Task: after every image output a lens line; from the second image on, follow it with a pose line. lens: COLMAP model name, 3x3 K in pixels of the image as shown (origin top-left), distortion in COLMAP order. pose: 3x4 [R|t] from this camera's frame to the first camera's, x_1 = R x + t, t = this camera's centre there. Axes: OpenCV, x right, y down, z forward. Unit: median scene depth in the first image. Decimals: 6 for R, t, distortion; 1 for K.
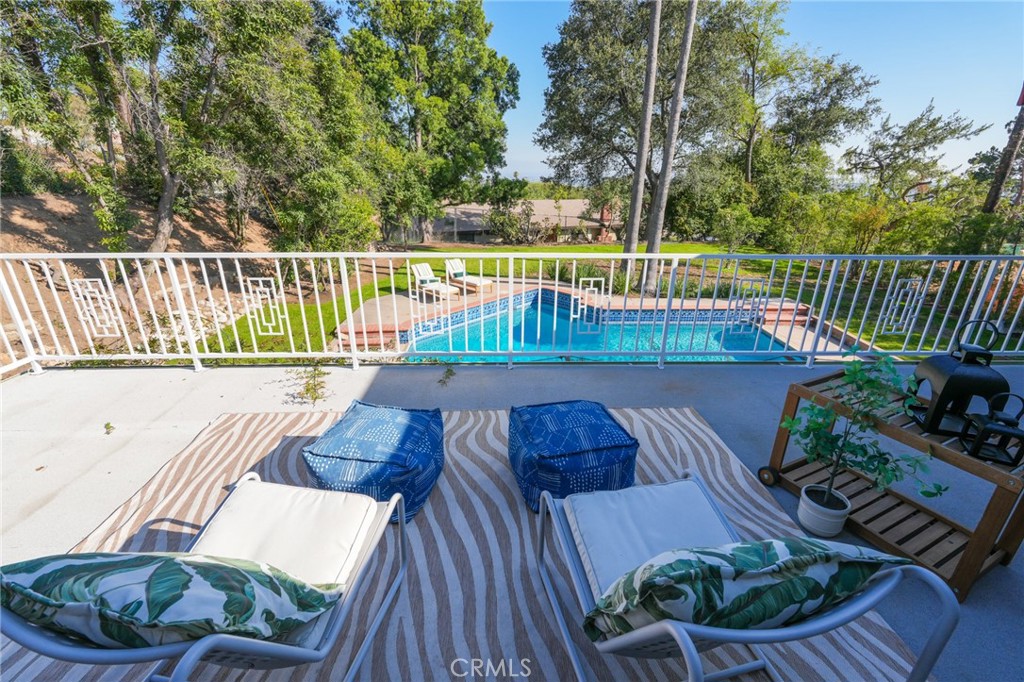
lens RADIAL K [[424.7, 0, 512.0], [0, 424.7, 341.0], [0, 0, 1]] dist [0.002135, 0.000191]
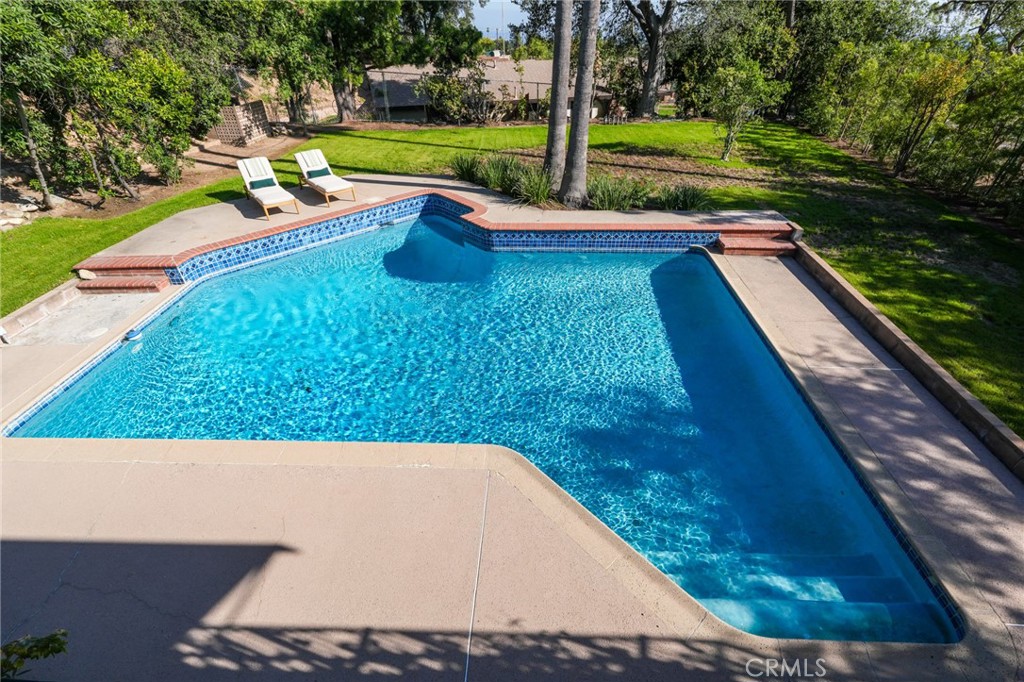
lens RADIAL K [[461.5, 0, 512.0], [0, 461.5, 341.0], [0, 0, 1]] dist [0.000969, 0.000026]
pose [[0.998649, 0.017026, -0.049101, 0.142533], [-0.005814, 0.975480, 0.220010, -0.030833], [0.051643, -0.219428, 0.974261, 0.113307]]
